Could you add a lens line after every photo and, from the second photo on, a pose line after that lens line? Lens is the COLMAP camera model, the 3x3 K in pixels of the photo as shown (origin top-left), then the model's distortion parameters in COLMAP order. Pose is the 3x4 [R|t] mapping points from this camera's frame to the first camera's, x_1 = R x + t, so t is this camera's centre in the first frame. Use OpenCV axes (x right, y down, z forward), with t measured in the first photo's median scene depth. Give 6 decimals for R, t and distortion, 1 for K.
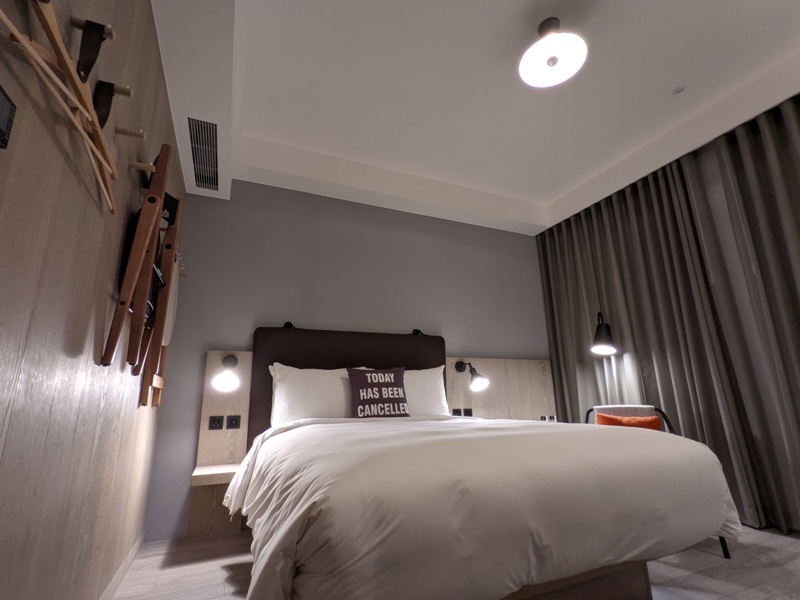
lens RADIAL K [[377.2, 0, 400.7], [0, 377.2, 300.1], [0, 0, 1]] dist [-0.006624, -0.000203]
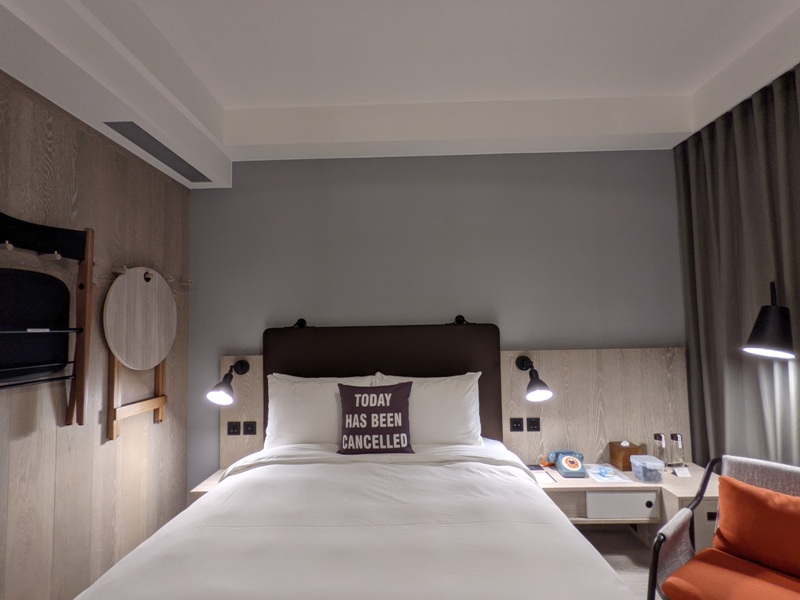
lens RADIAL K [[377.2, 0, 399.8], [0, 377.2, 304.3], [0, 0, 1]] dist [-0.006624, -0.000203]
pose [[0.908124, -0.022239, -0.418111, 0.336098], [0.106157, 0.978189, 0.178540, -0.129244], [0.405021, -0.206522, 0.890678, 0.348129]]
